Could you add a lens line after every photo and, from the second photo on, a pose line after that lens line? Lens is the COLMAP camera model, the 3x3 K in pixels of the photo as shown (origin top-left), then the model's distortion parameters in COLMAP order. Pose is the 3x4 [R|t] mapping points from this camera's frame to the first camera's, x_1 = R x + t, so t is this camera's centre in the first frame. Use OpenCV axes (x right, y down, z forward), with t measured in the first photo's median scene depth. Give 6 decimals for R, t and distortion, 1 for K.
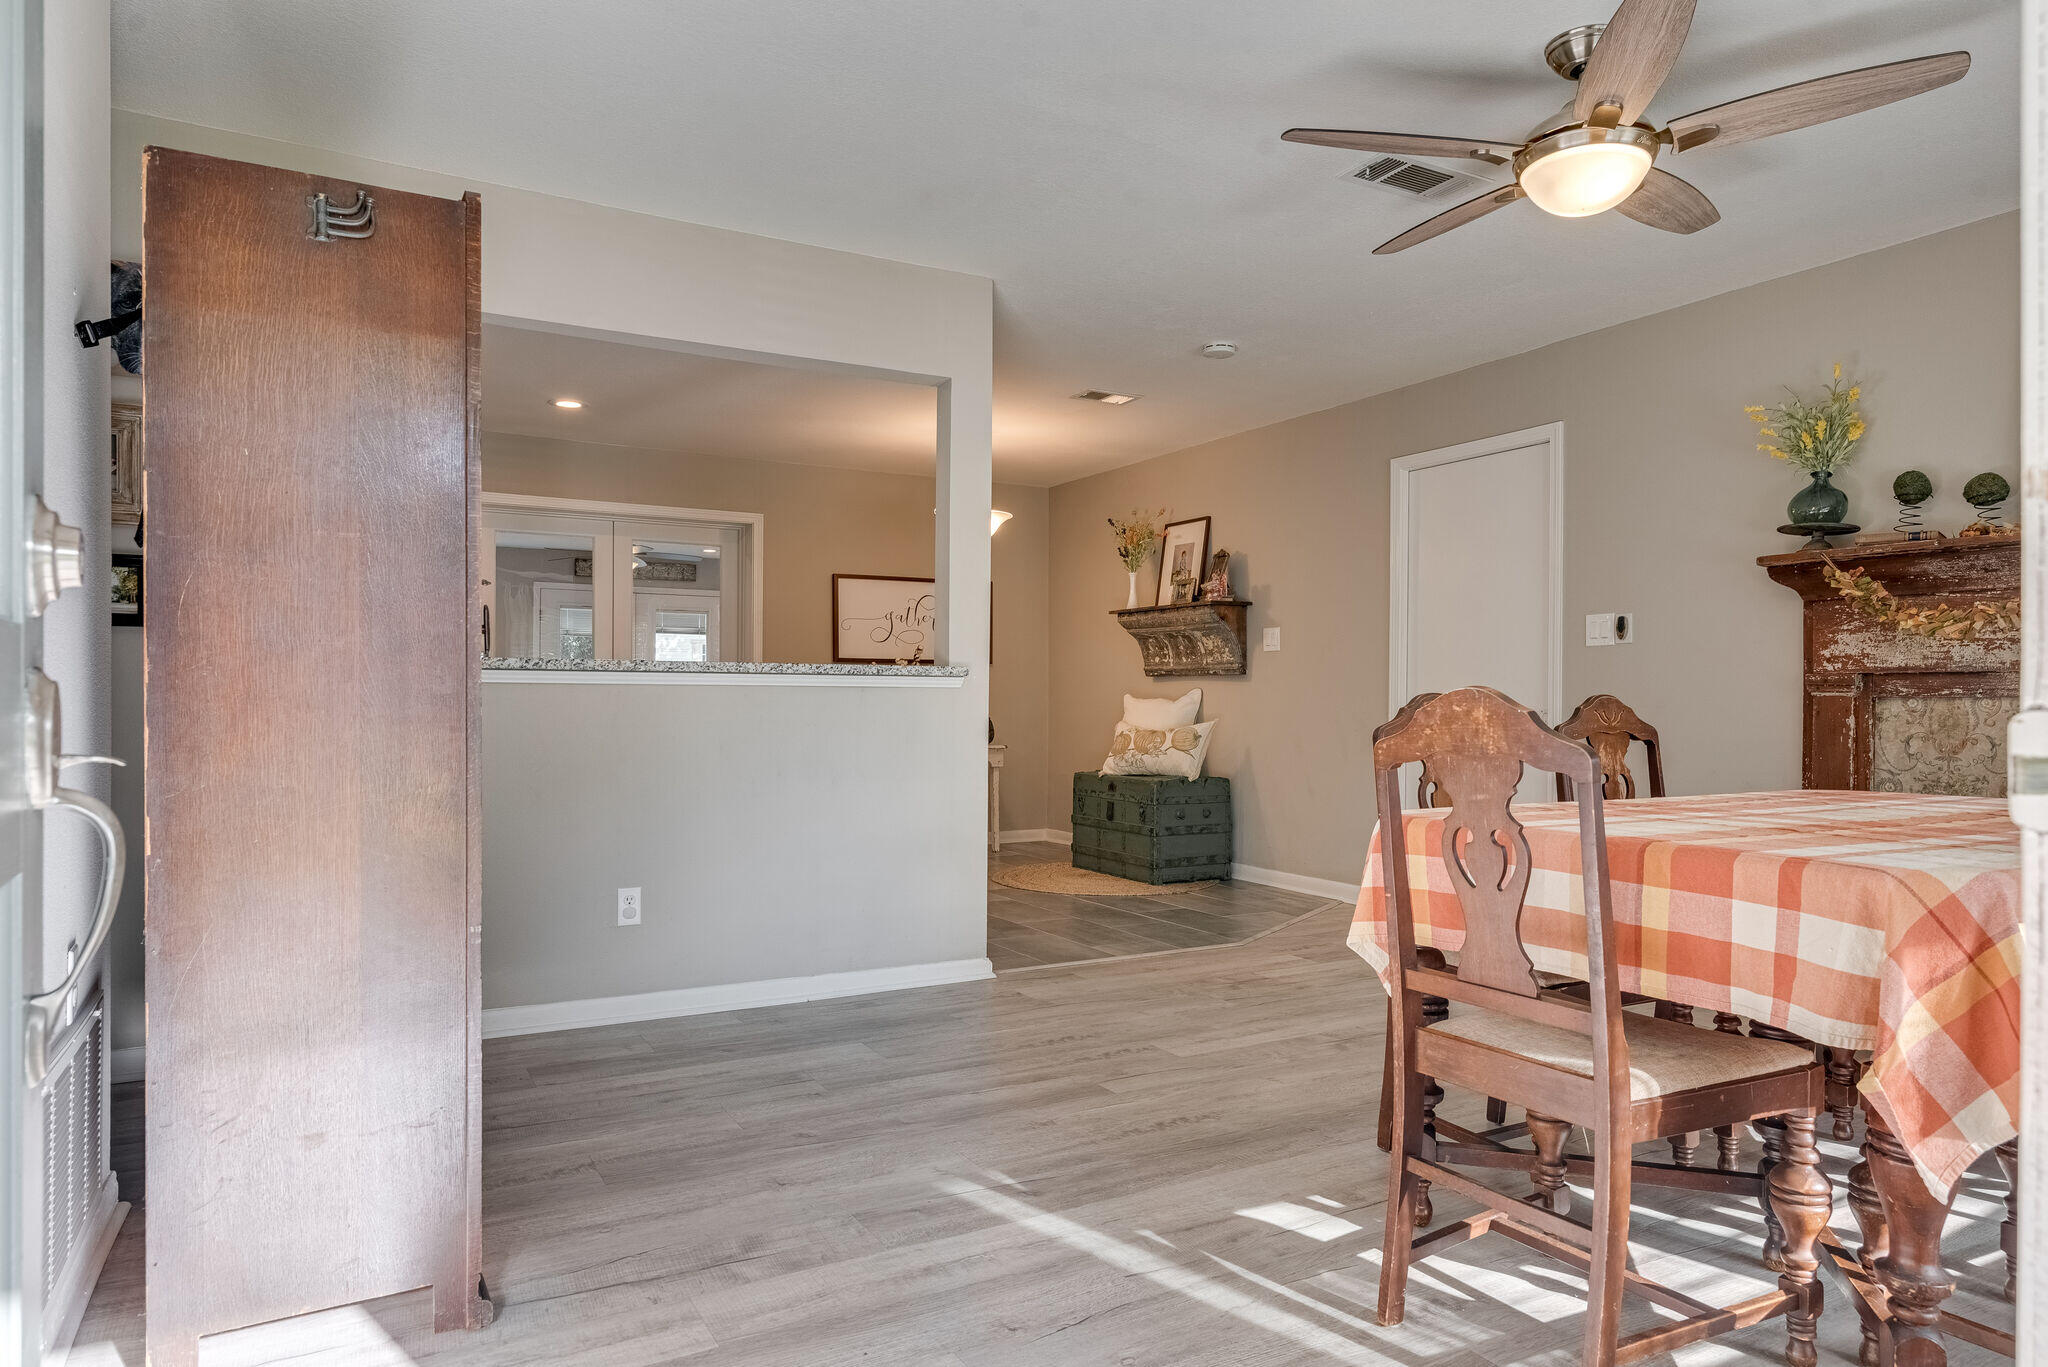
lens RADIAL K [[1157.0, 0, 1038.9], [0, 1157.0, 709.1], [0, 0, 1]] dist [0.014769, -0.000516]
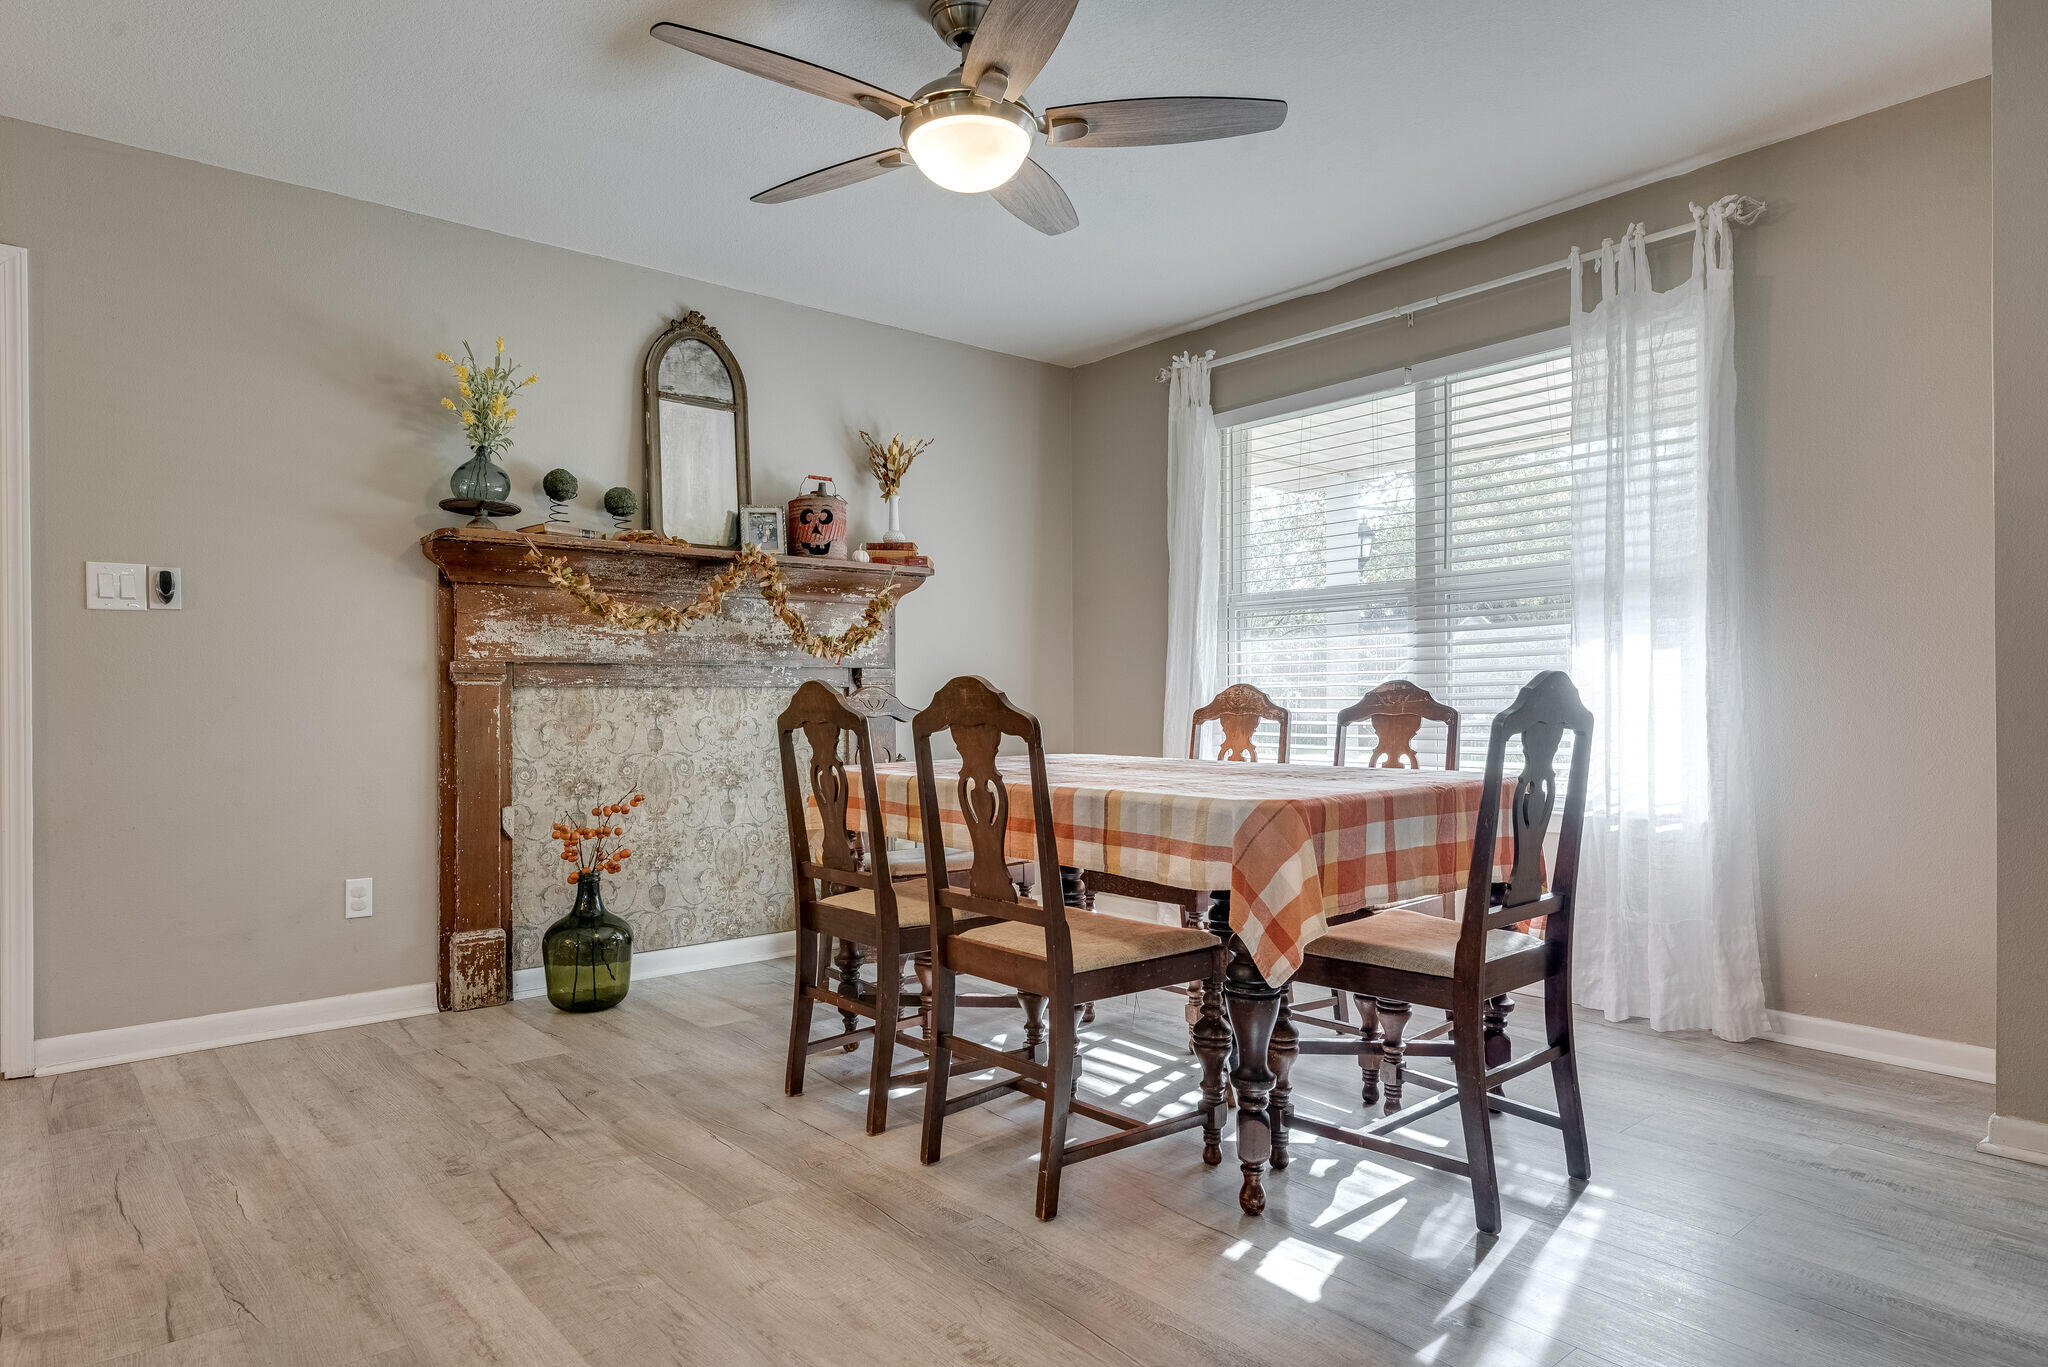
lens RADIAL K [[1157.0, 0, 1038.9], [0, 1157.0, 709.1], [0, 0, 1]] dist [0.014769, -0.000516]
pose [[-0.143558, -0.013416, 0.989551, -0.339683], [0.012381, 0.999806, 0.015351, -0.000511], [-0.989564, 0.014456, -0.143364, 0.724162]]
